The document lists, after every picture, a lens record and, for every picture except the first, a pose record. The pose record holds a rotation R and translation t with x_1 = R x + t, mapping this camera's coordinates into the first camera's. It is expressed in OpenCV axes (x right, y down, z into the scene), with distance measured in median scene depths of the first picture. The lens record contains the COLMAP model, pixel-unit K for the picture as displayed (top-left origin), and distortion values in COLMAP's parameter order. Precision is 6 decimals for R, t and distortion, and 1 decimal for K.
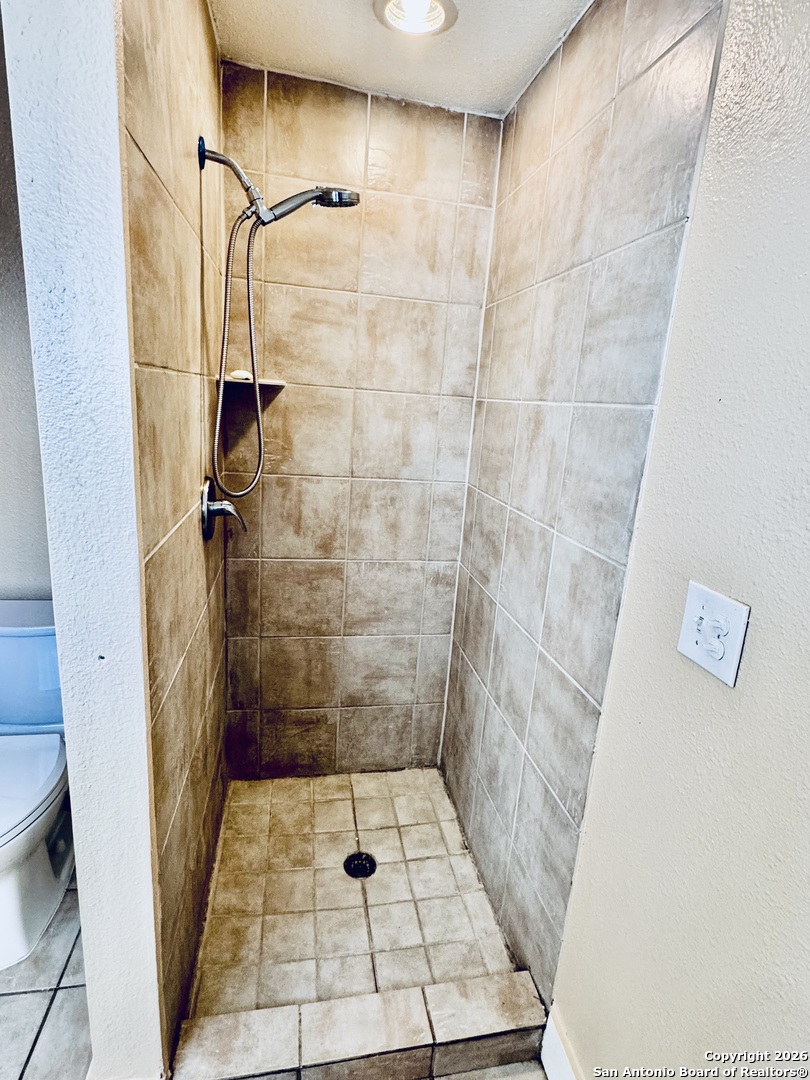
lens RADIAL K [[553.3, 0, 406.6], [0, 553.3, 539.2], [0, 0, 1]] dist [-0.001092, 0.000271]
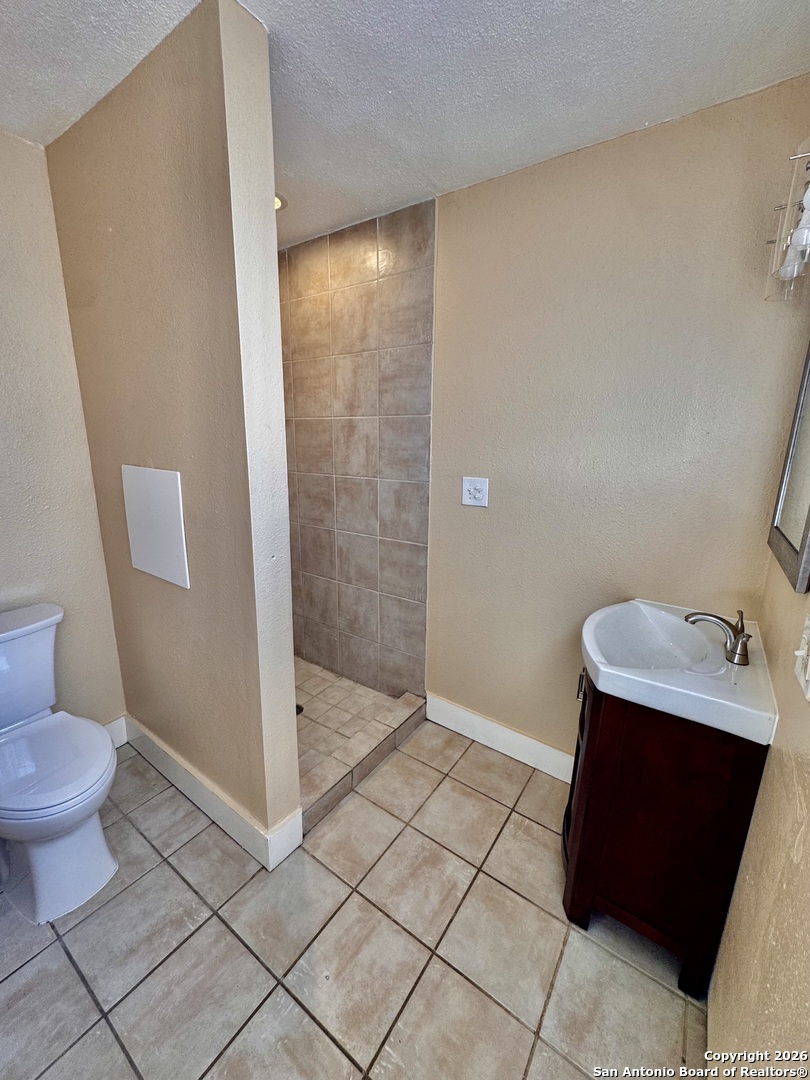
lens RADIAL K [[431.8, 0, 405.1], [0, 431.8, 538.4], [0, 0, 1]] dist [-0.002000, 0.000244]
pose [[0.715582, -0.220073, 0.662956, -0.830545], [0.209842, 0.972963, 0.096483, 0.072320], [-0.666265, 0.070075, 0.742415, -0.267579]]
